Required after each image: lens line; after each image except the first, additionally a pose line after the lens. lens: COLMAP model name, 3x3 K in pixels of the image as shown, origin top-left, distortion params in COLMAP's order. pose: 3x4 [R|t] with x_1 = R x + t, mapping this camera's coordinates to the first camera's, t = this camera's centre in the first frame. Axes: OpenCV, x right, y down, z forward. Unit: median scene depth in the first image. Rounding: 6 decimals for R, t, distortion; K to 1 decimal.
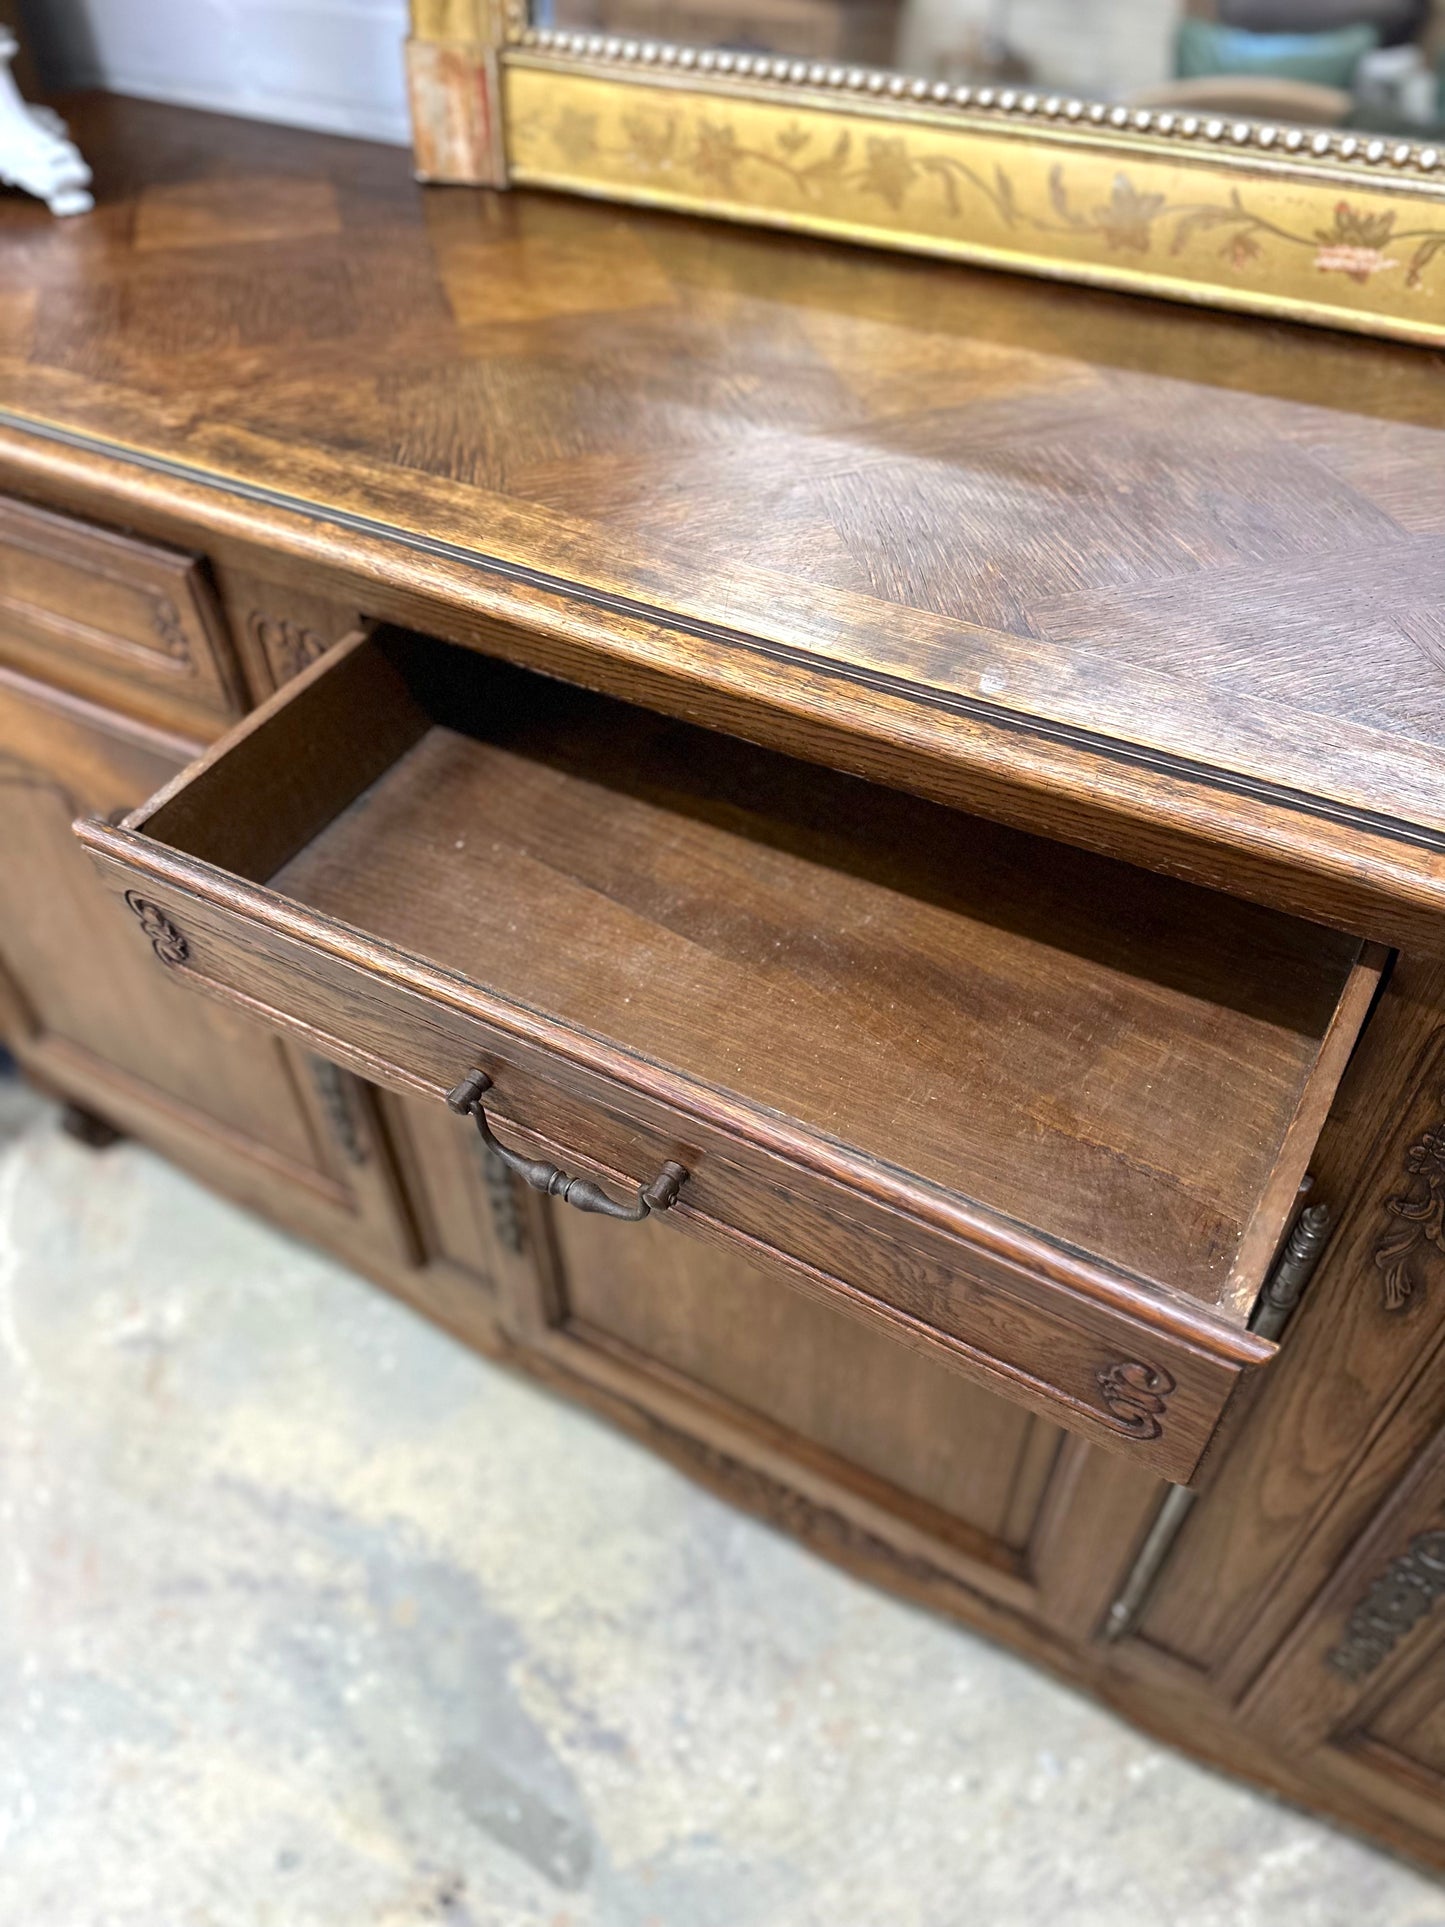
lens RADIAL K [[1375.9, 0, 727.8], [0, 1375.9, 986.9], [0, 0, 1]] dist [-0.005626, -0.004303]
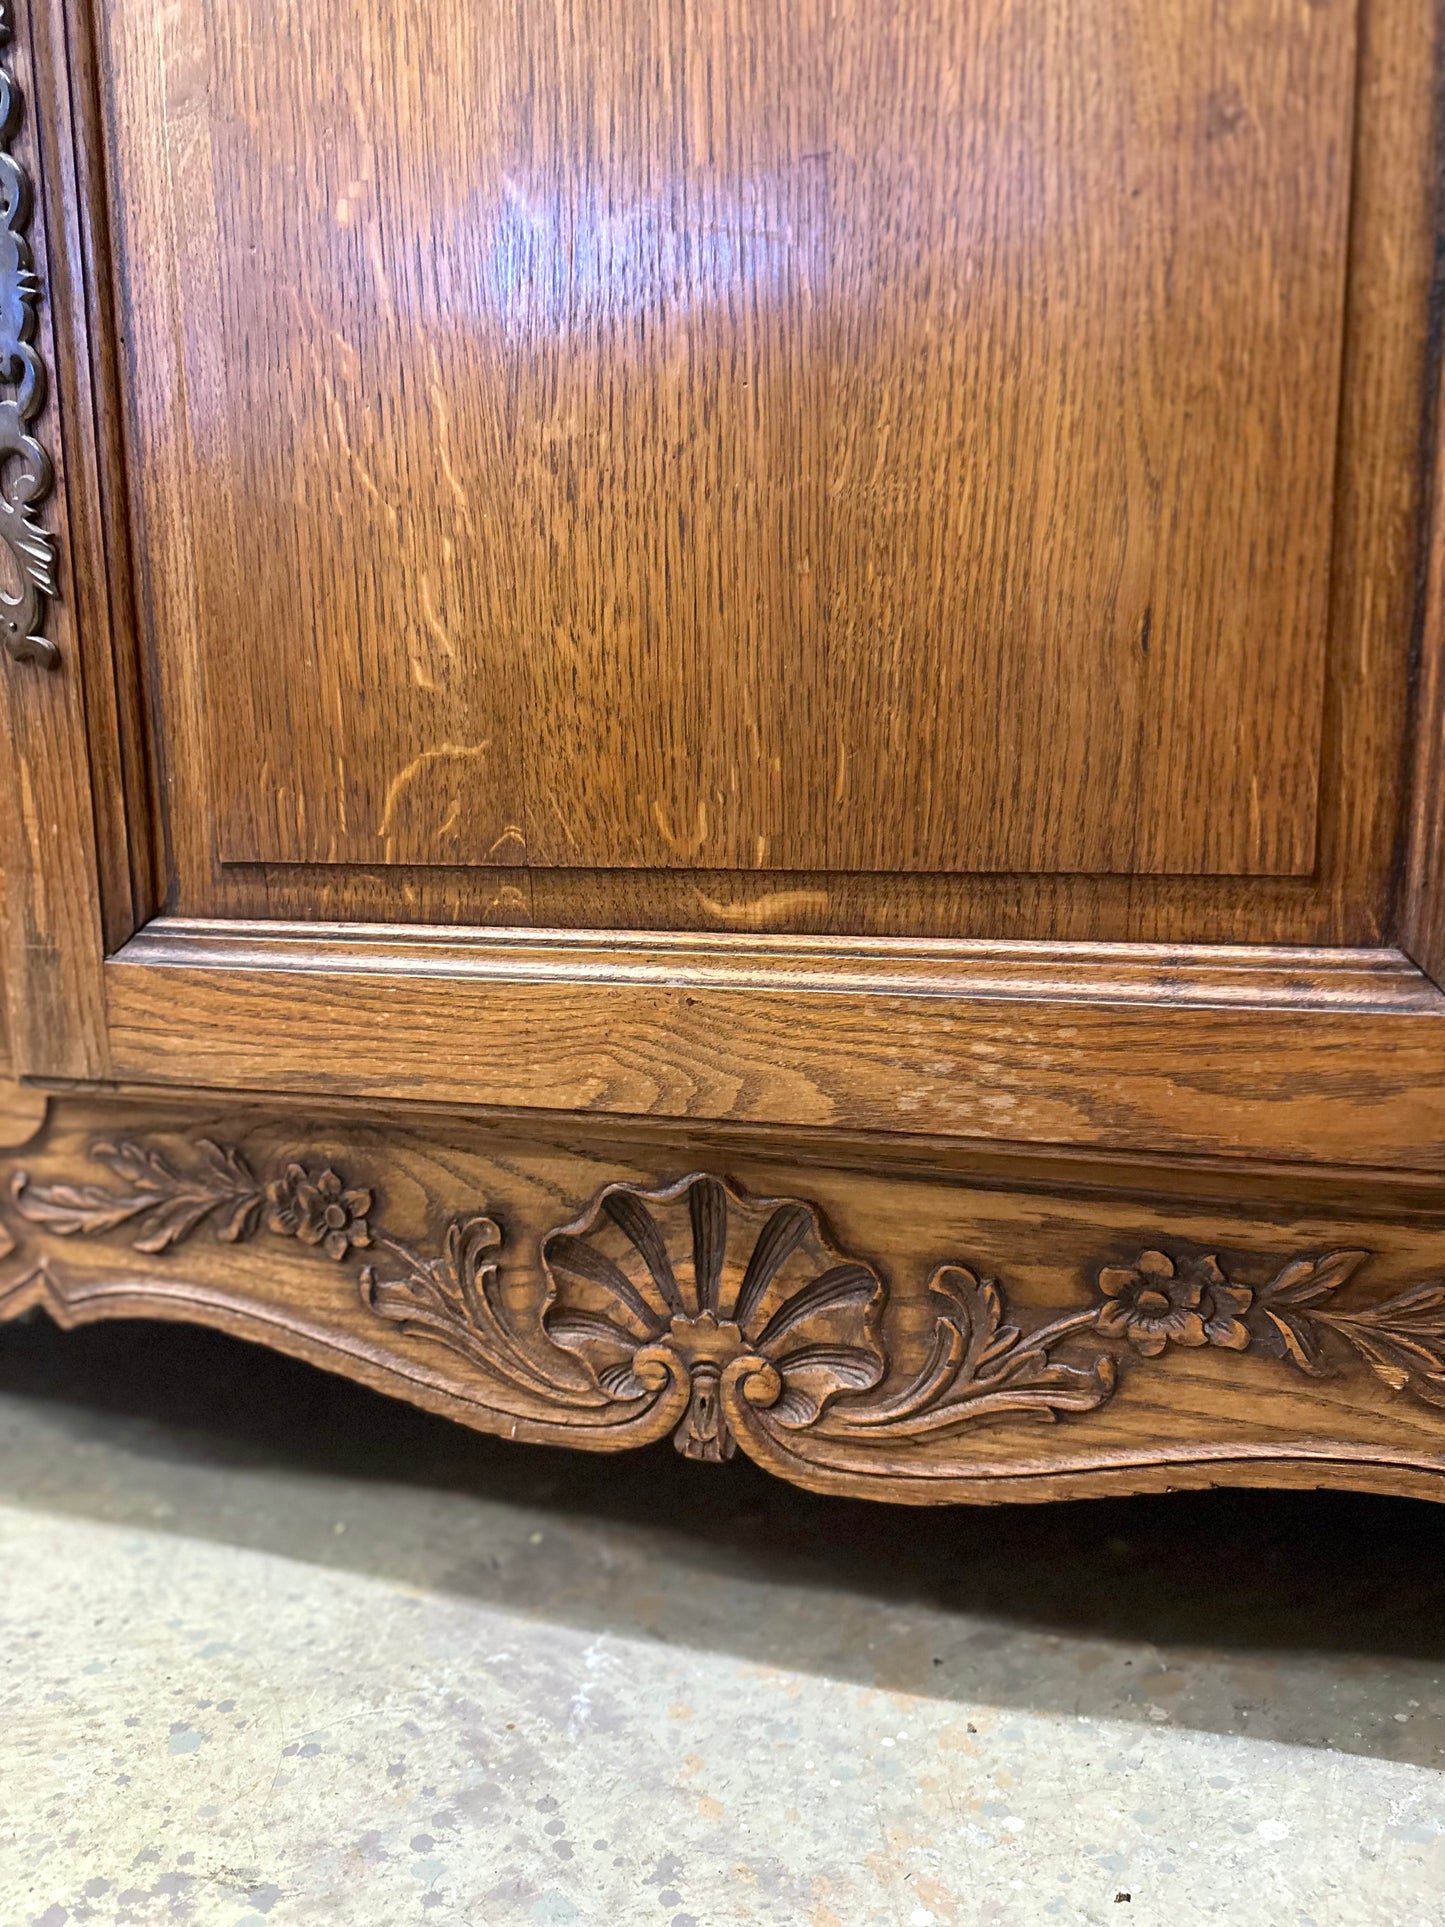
lens RADIAL K [[1364.9, 0, 727.2], [0, 1364.9, 968.3], [0, 0, 1]] dist [0.058977, -0.101097]
pose [[0.974674, -0.039669, 0.220084, -0.046822], [0.158092, 0.818286, -0.552644, 0.639790], [-0.158169, 0.573441, 0.803833, 0.778053]]
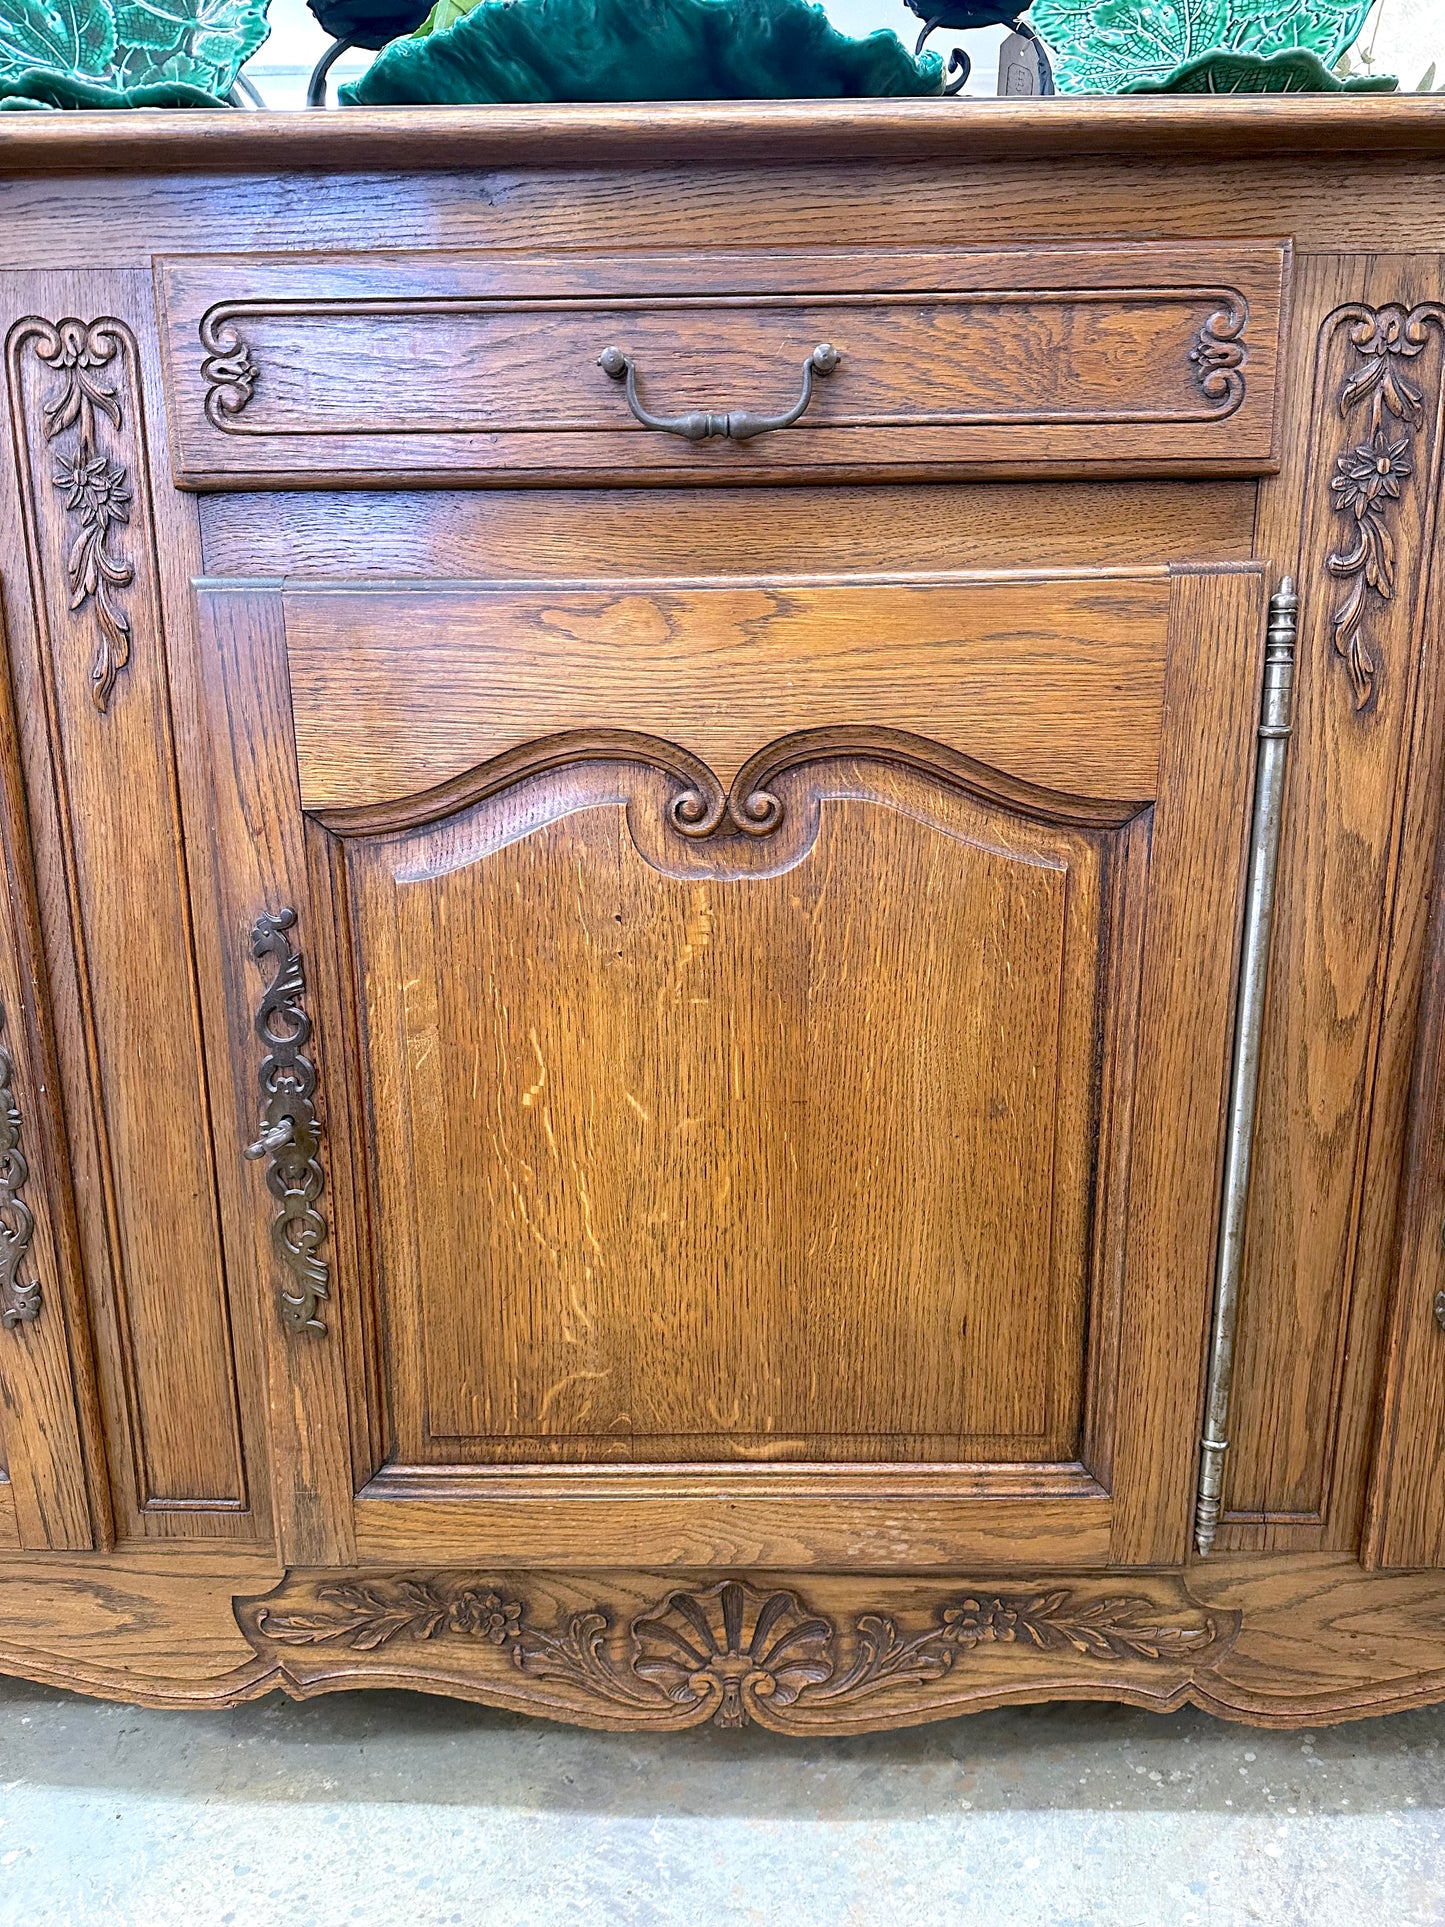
lens RADIAL K [[1364.9, 0, 727.2], [0, 1364.9, 968.3], [0, 0, 1]] dist [0.058977, -0.101097]
pose [[0.876120, -0.106884, 0.470095, -0.325373], [0.336906, 0.833220, -0.438449, 0.487691], [-0.344829, 0.542512, 0.766011, 0.325410]]
